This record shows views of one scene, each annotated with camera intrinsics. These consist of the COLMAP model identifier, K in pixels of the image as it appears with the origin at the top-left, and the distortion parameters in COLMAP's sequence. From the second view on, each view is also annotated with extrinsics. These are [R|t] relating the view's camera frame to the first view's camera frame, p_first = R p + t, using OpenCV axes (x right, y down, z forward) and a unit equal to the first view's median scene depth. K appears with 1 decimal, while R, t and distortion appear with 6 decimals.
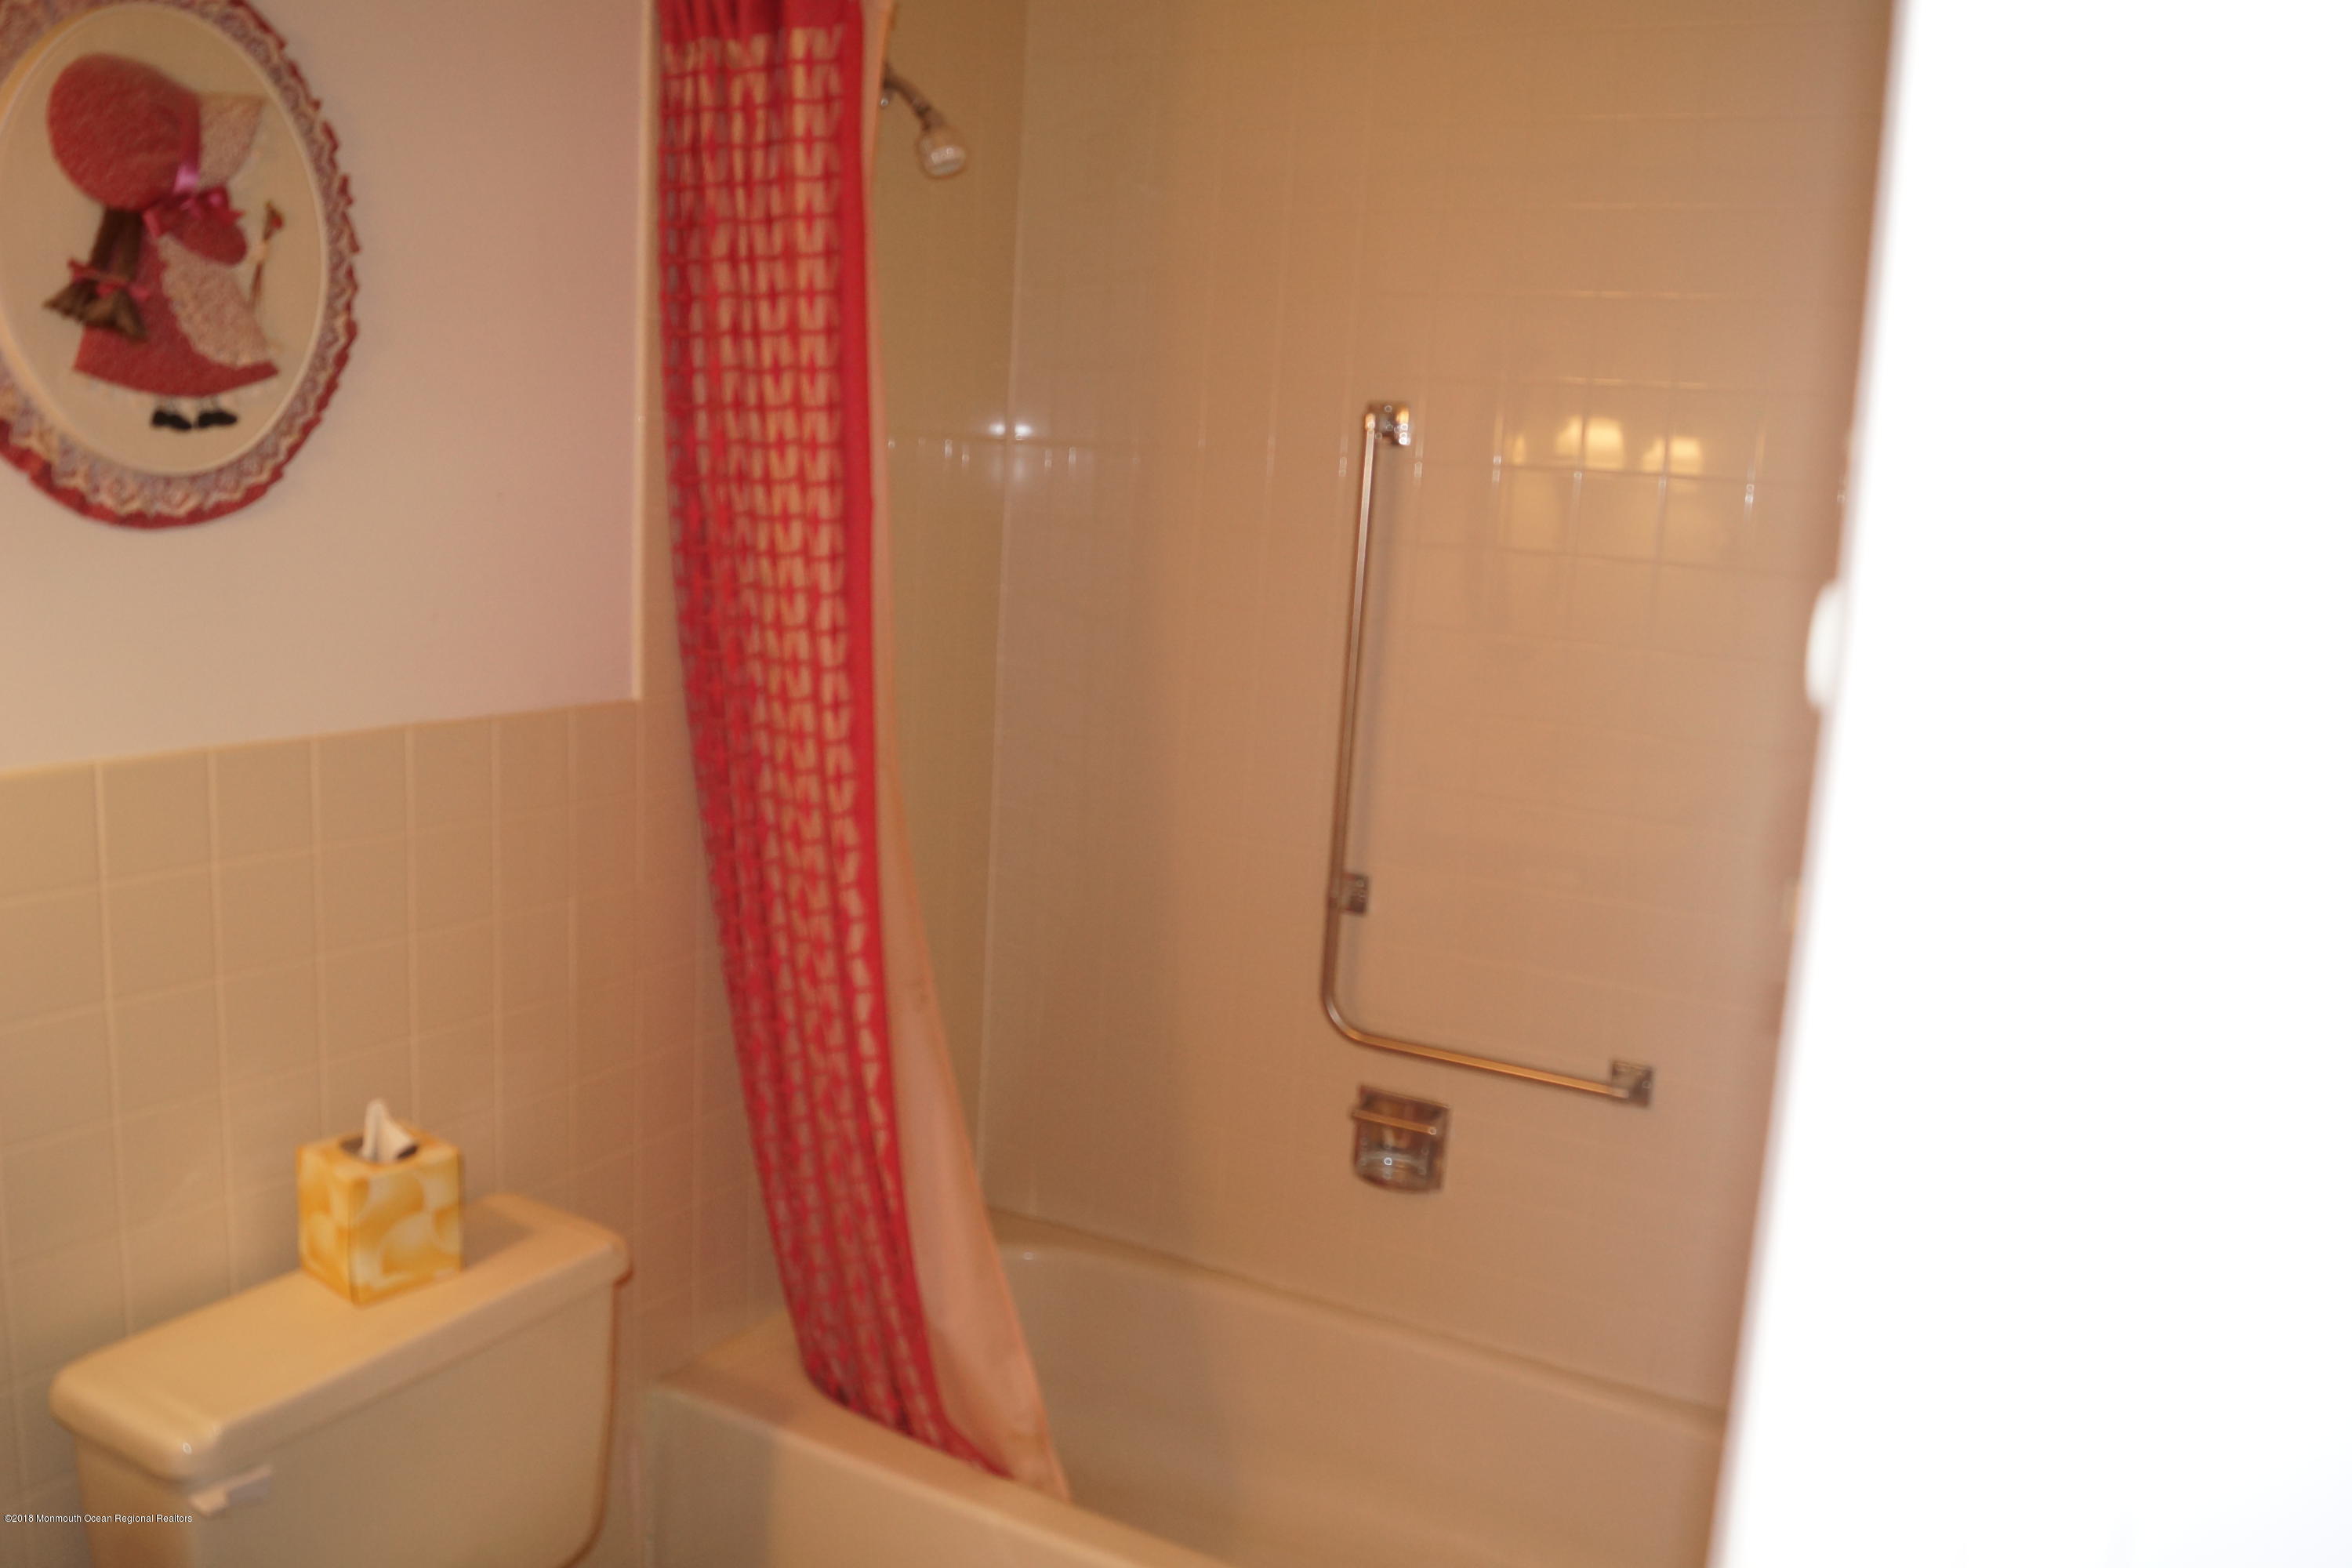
lens RADIAL K [[1819.0, 0, 1145.9], [0, 1819.0, 782.4], [0, 0, 1]] dist [-0.080243, 0.011196]
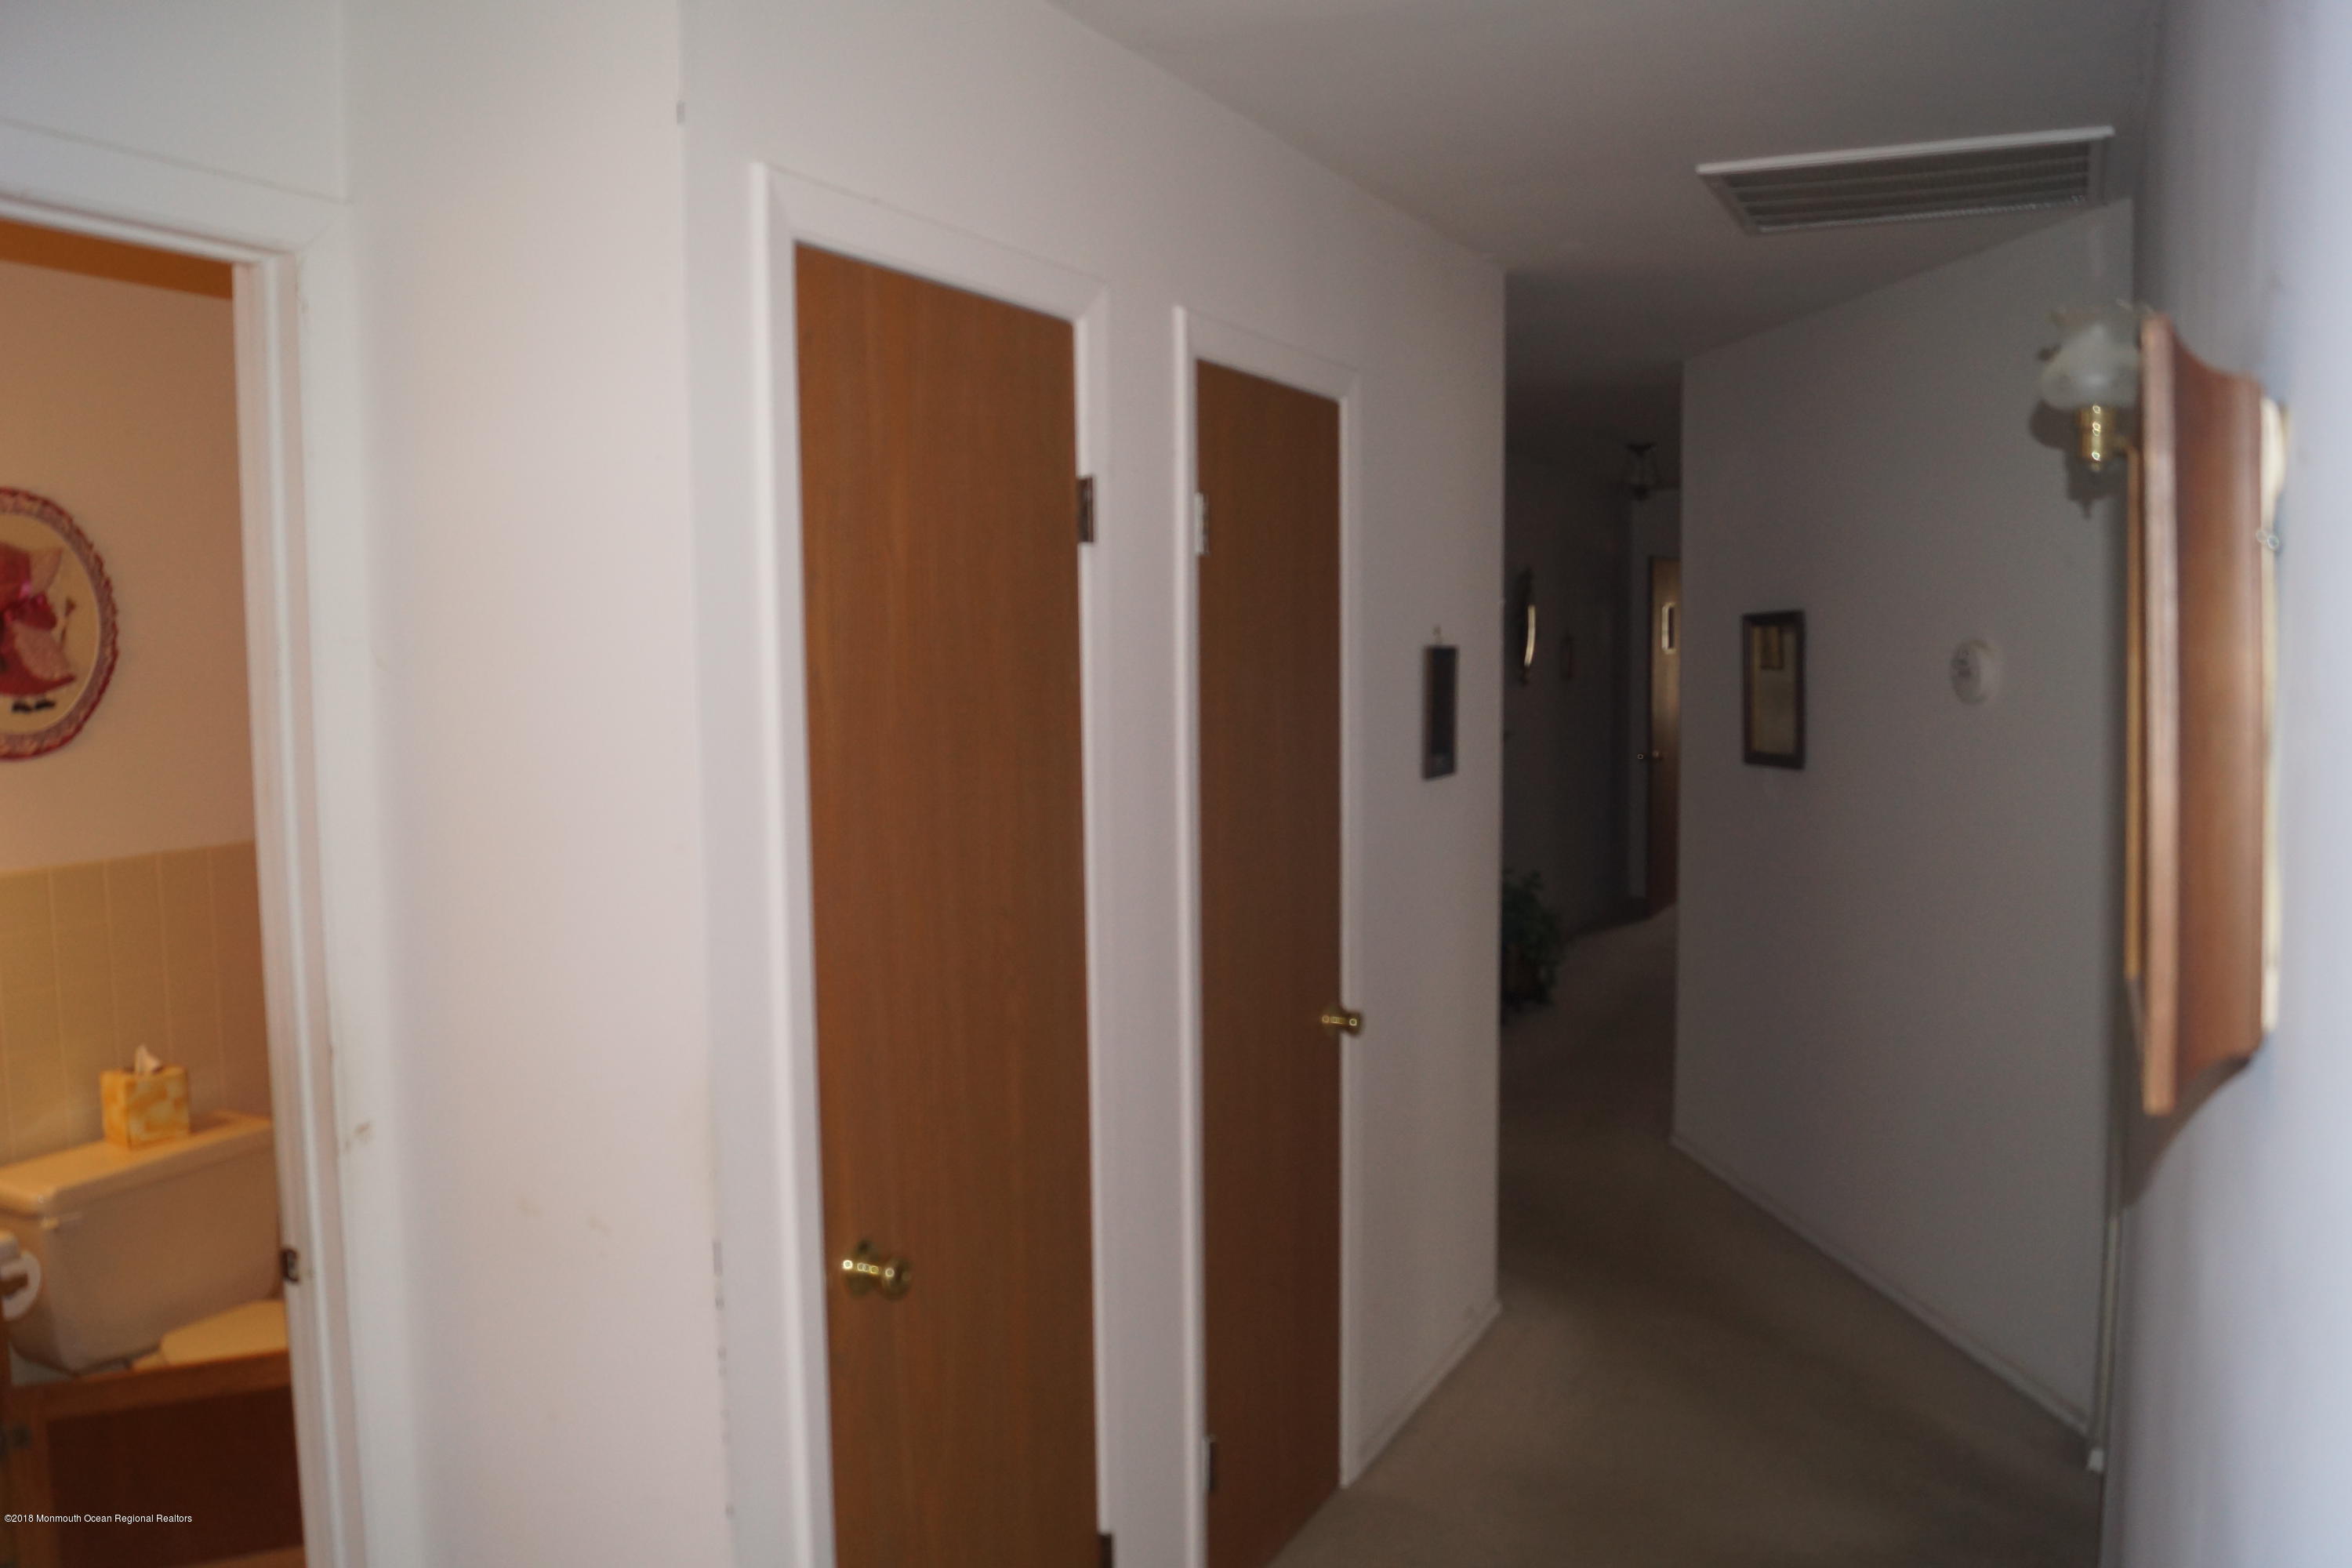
lens RADIAL K [[1819.0, 0, 1145.9], [0, 1819.0, 782.4], [0, 0, 1]] dist [-0.080243, 0.011196]
pose [[0.997021, -0.070240, 0.031877, 0.612761], [0.072638, 0.994012, -0.081627, 0.130295], [-0.025953, 0.083699, 0.996153, -0.962423]]
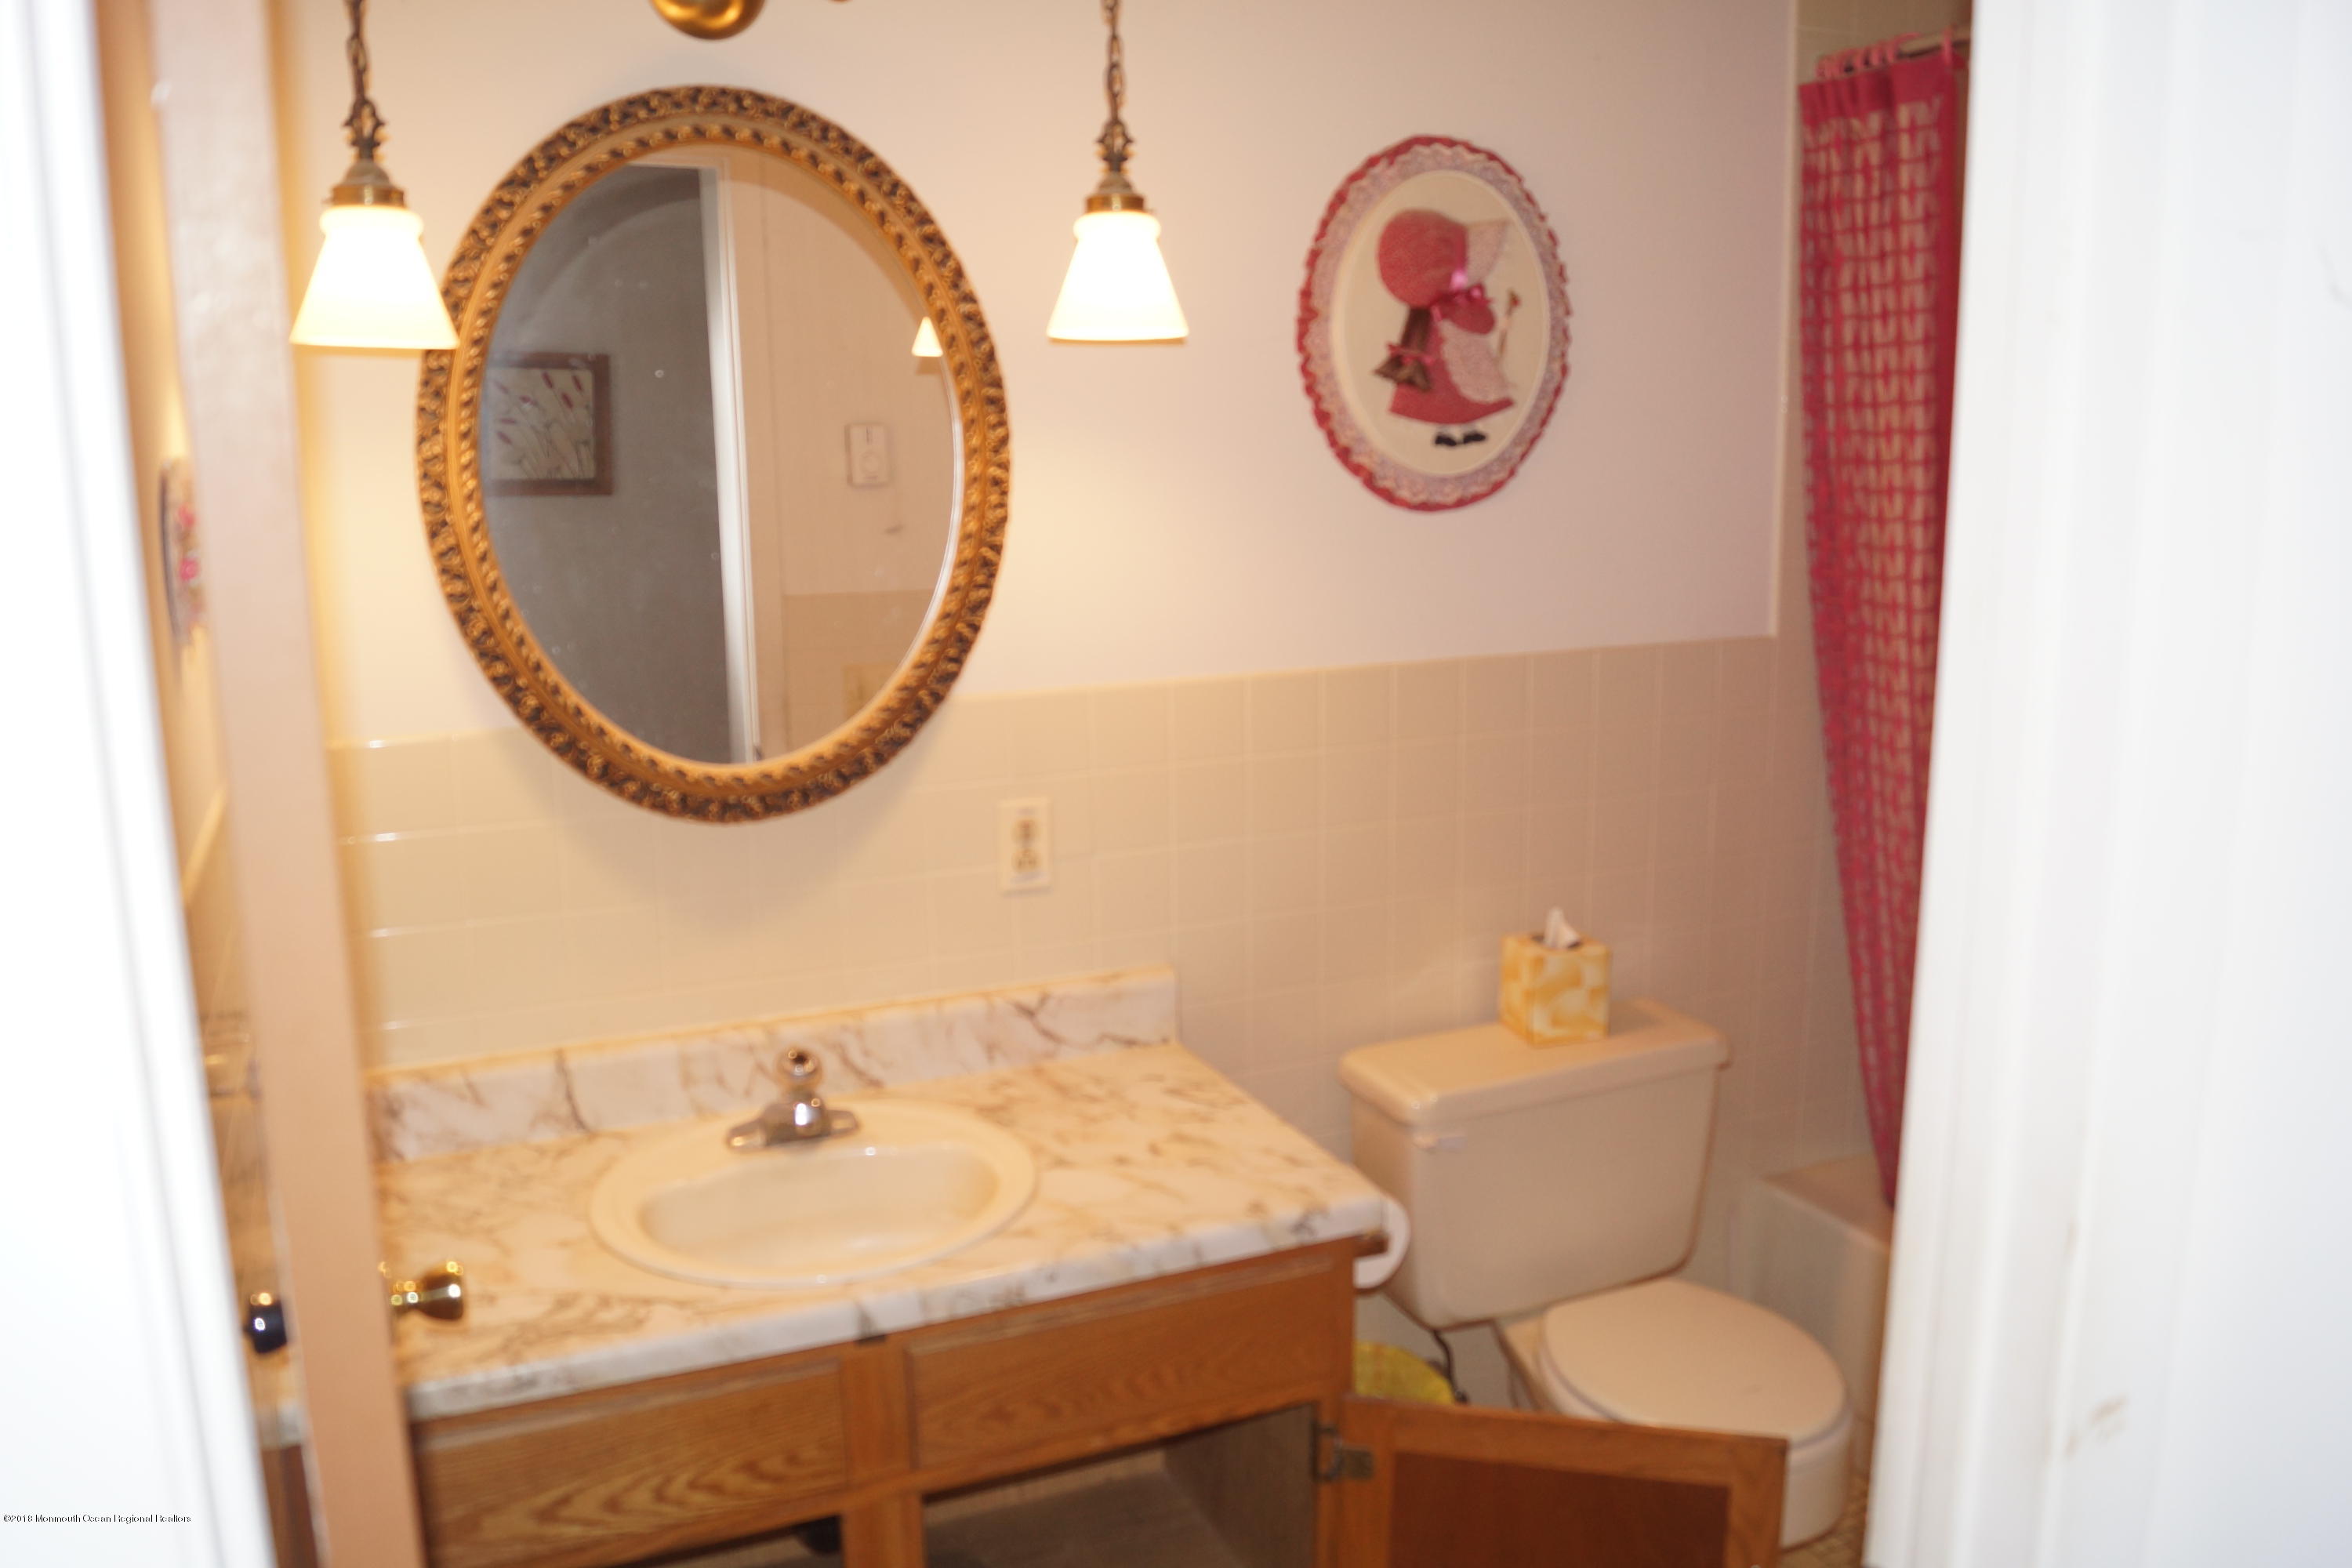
lens RADIAL K [[1819.0, 0, 1145.9], [0, 1819.0, 782.4], [0, 0, 1]] dist [-0.080243, 0.011196]
pose [[0.777927, 0.054476, -0.625989, 0.215784], [-0.047154, 0.998487, 0.028293, 0.051848], [0.626583, 0.007509, 0.779318, -0.336018]]
